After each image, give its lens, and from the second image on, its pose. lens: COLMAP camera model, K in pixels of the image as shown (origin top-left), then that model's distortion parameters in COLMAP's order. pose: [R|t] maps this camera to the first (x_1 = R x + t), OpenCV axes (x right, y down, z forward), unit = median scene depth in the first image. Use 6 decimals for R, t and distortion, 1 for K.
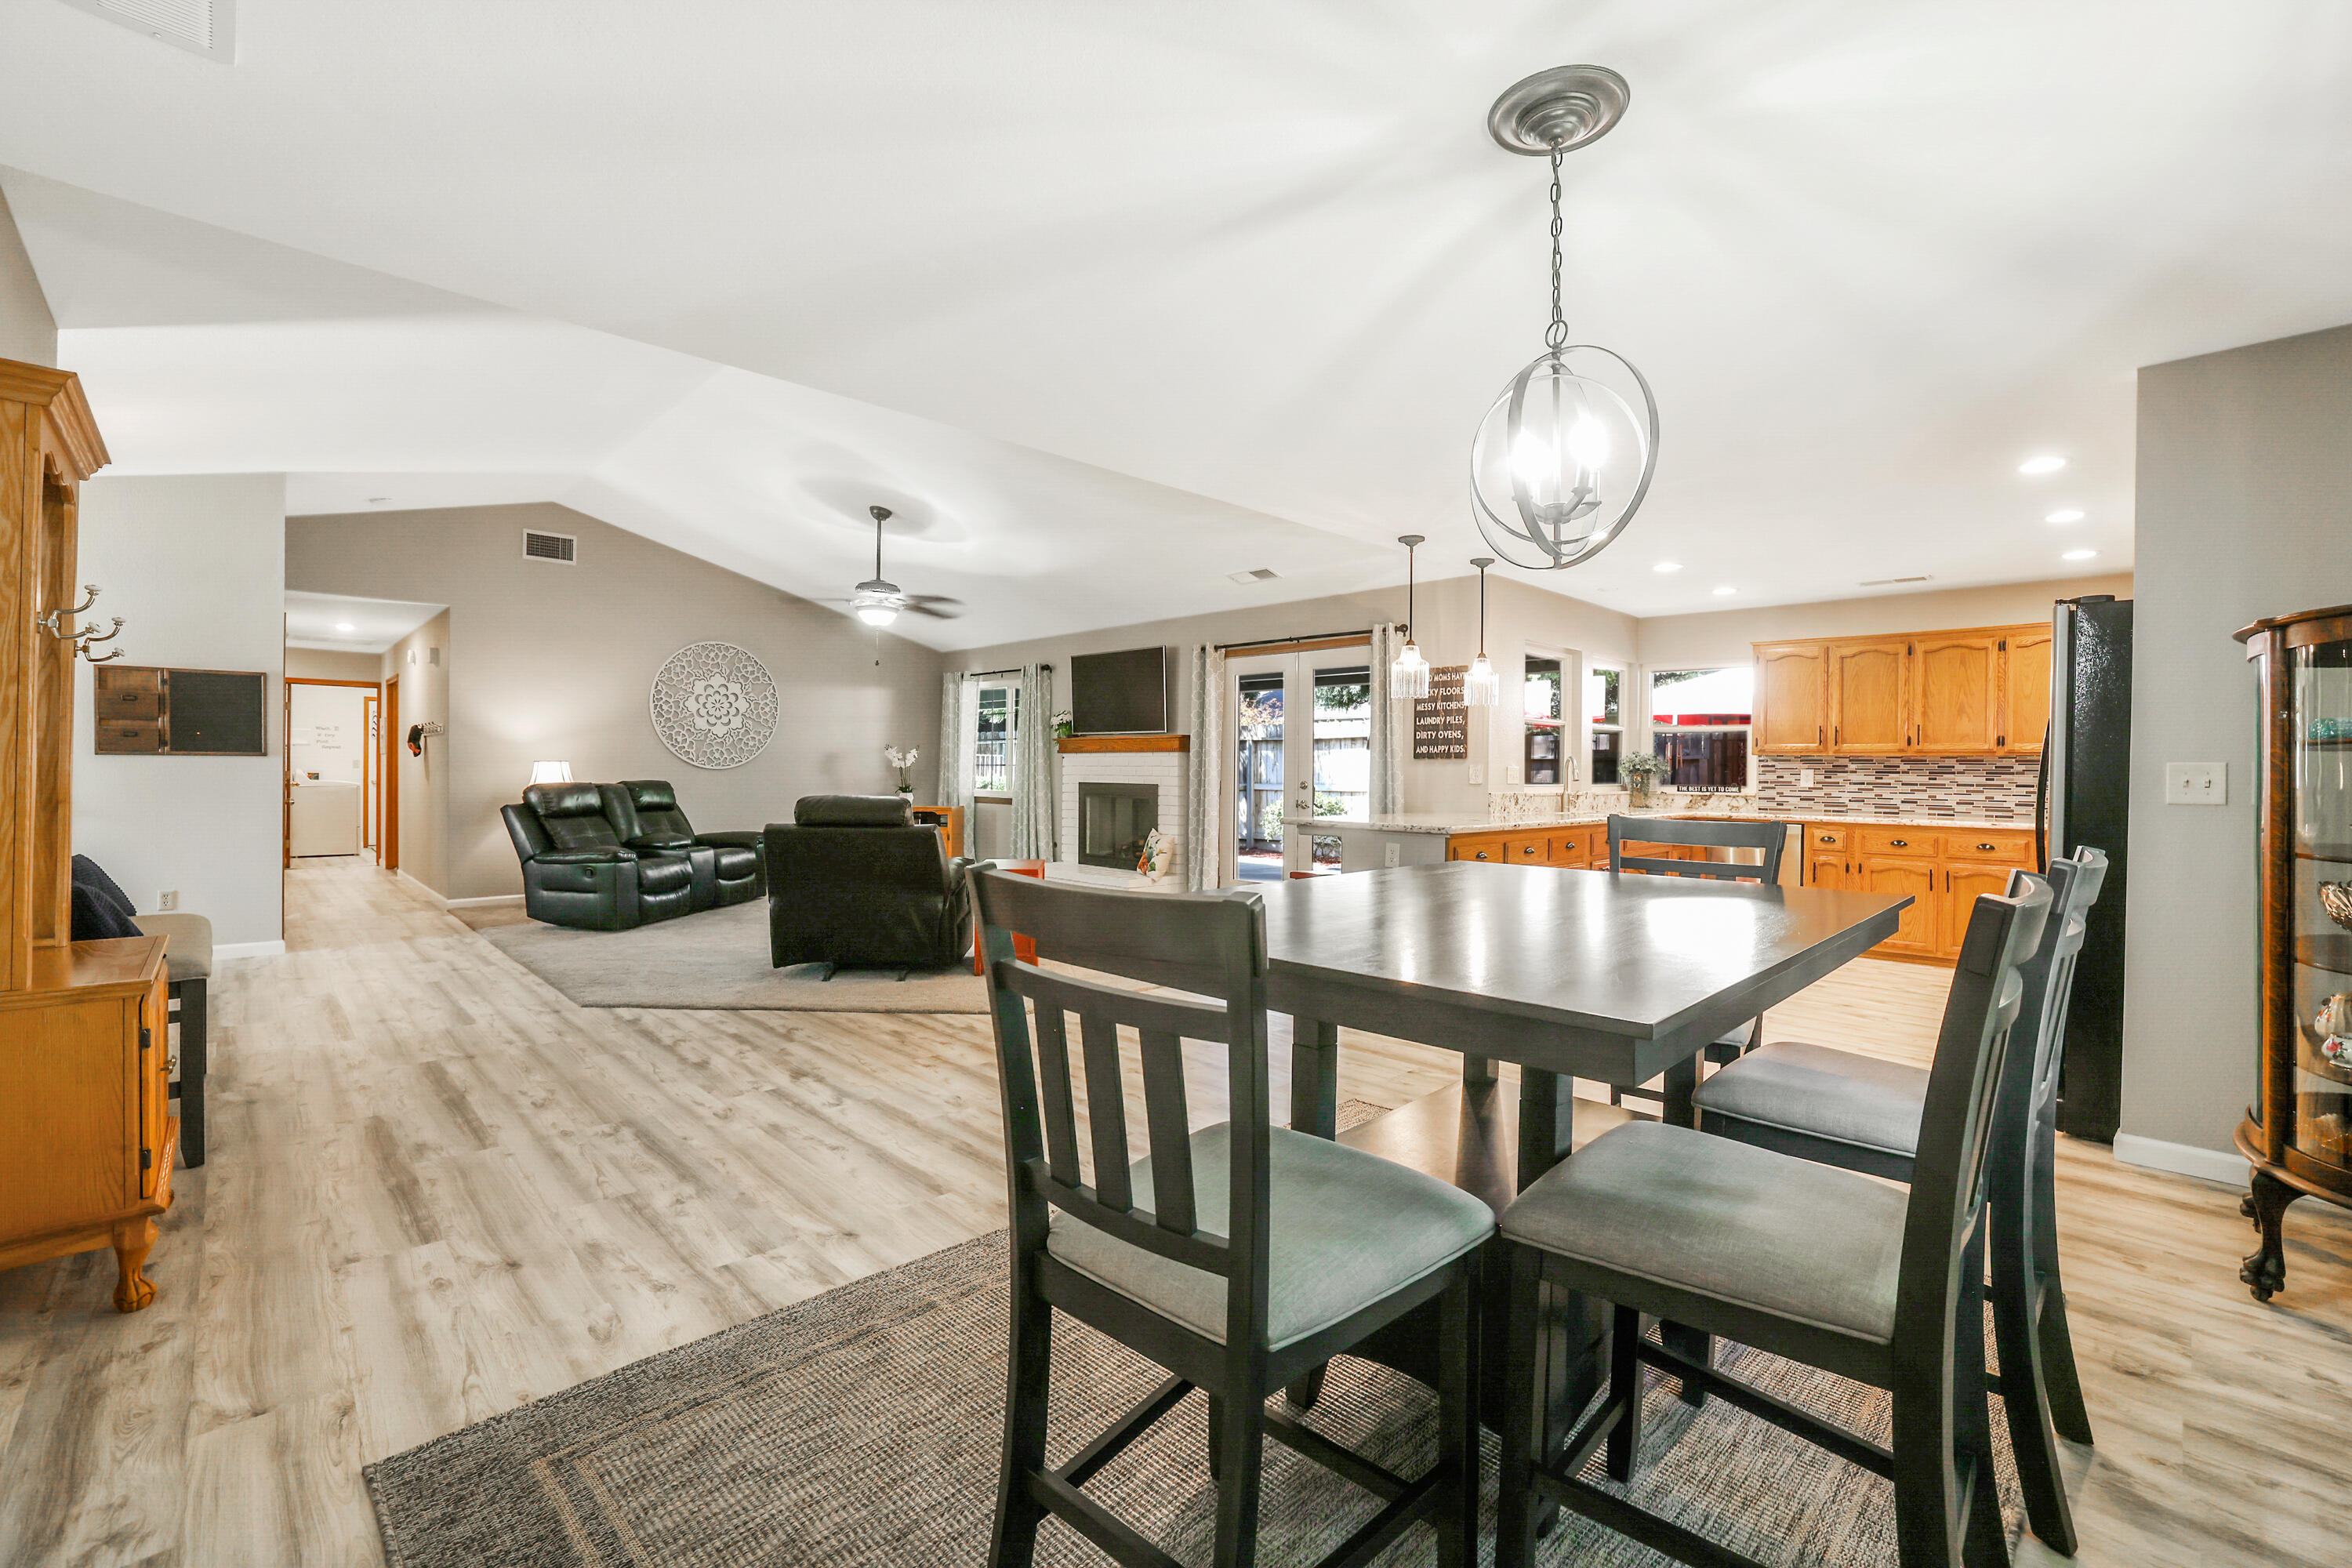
lens RADIAL K [[1006.3, 0, 1181.7], [0, 1006.3, 777.6], [0, 0, 1]] dist [-0.029095, 0.003790]
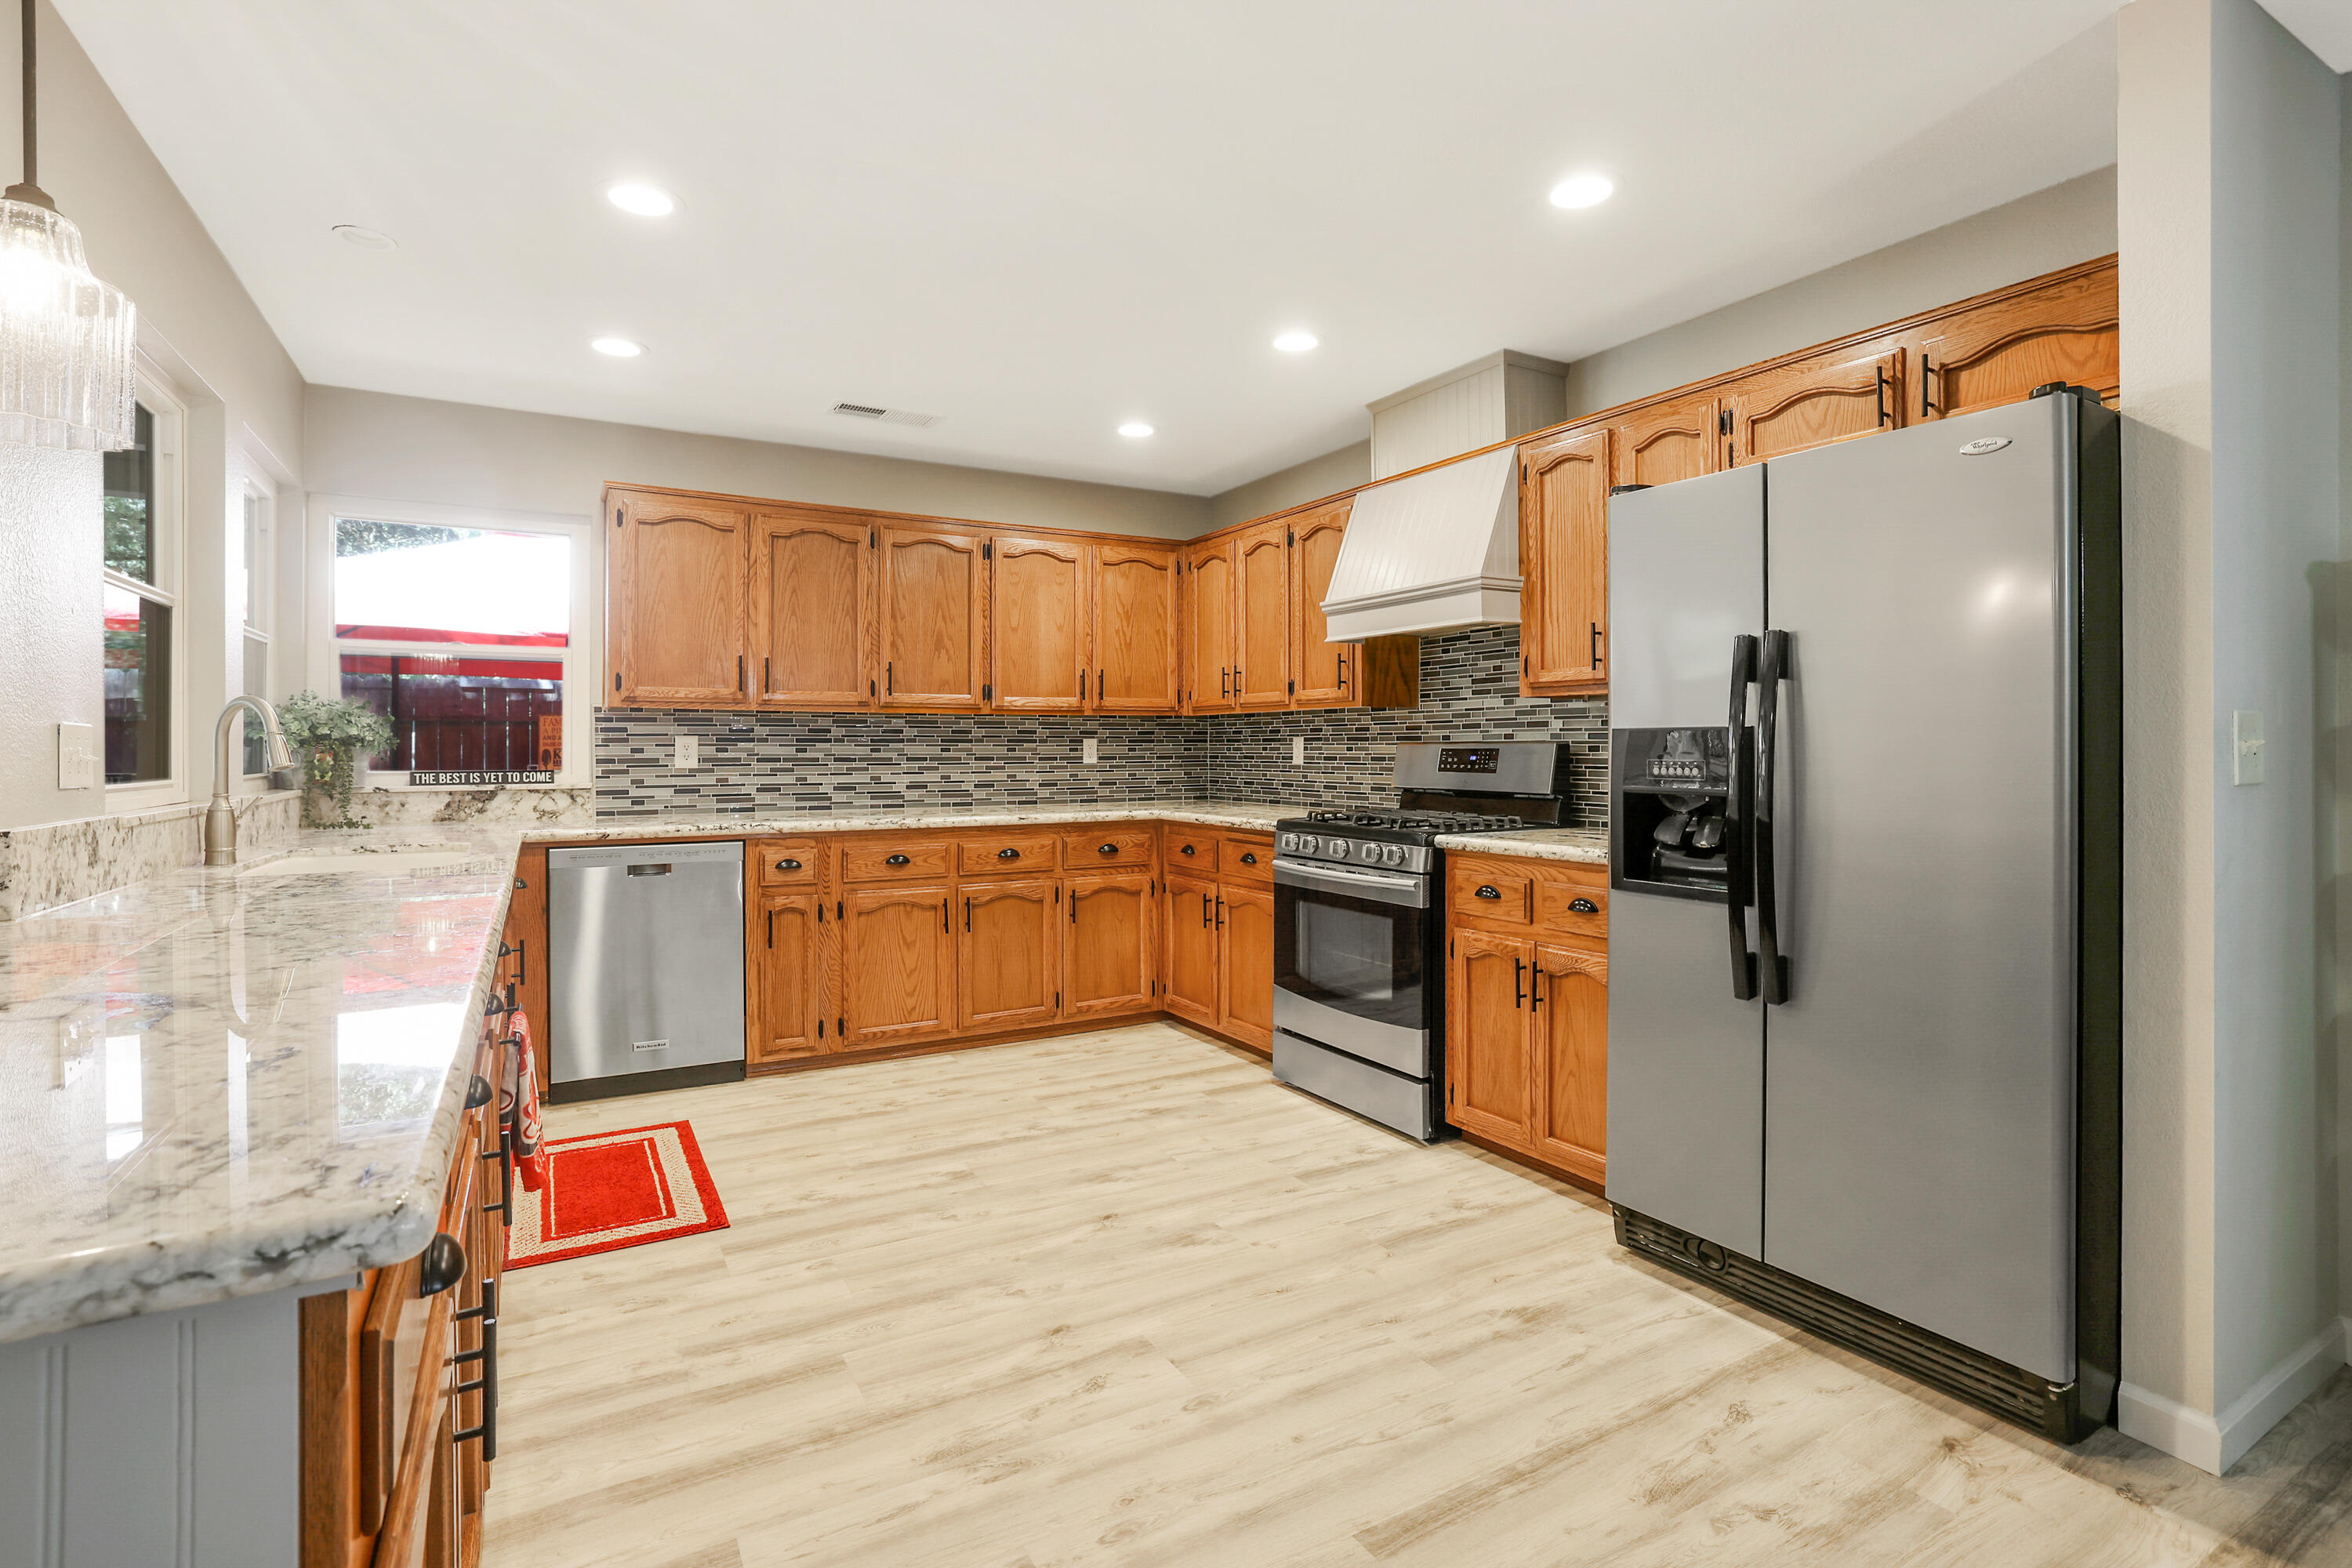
lens RADIAL K [[1083.1, 0, 1186.8], [0, 1083.1, 741.6], [0, 0, 1]] dist [-0.033711, 0.011616]
pose [[0.255573, -0.004123, 0.966781, 0.118820], [0.012925, 0.999916, 0.000848, -0.001966], [-0.966703, 0.012279, 0.255605, 0.538908]]
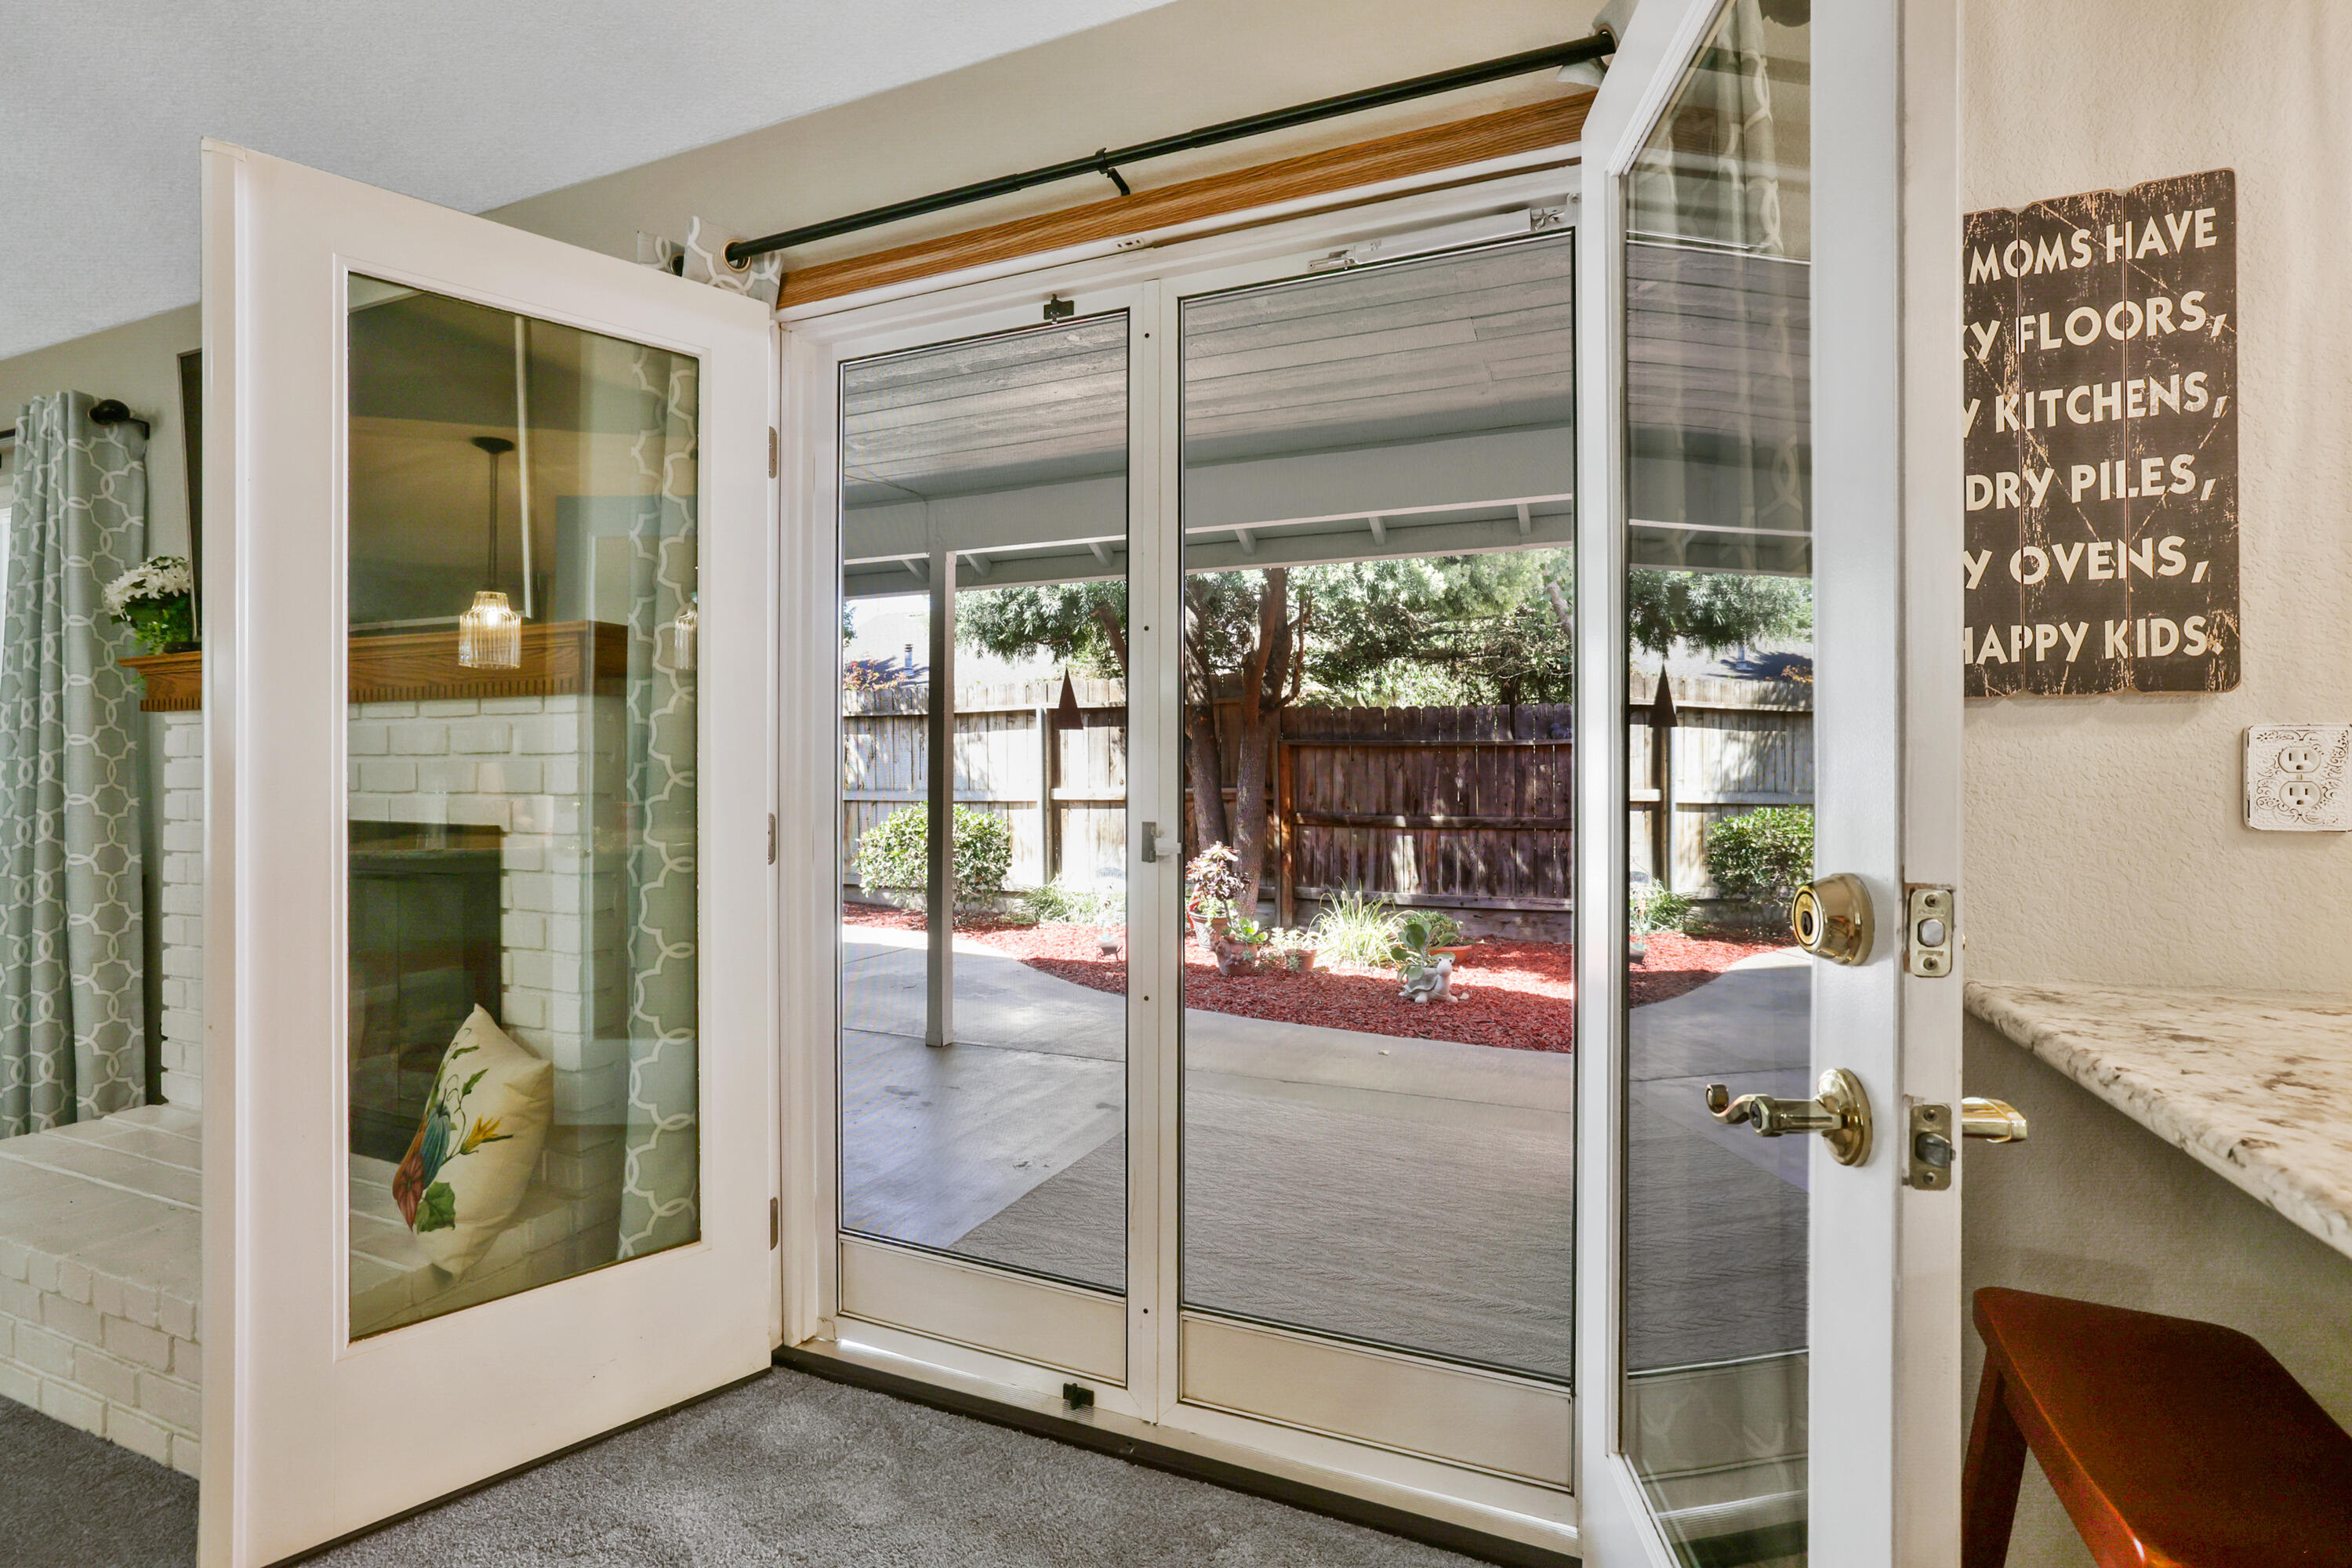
lens RADIAL K [[1083.1, 0, 1193.1], [0, 1083.1, 767.5], [0, 0, 1]] dist [-0.033711, 0.011616]
pose [[0.918701, -0.008285, 0.394867, 0.032336], [0.011170, 0.999925, -0.005009, -0.005210], [-0.394796, 0.009013, 0.918725, 0.746074]]
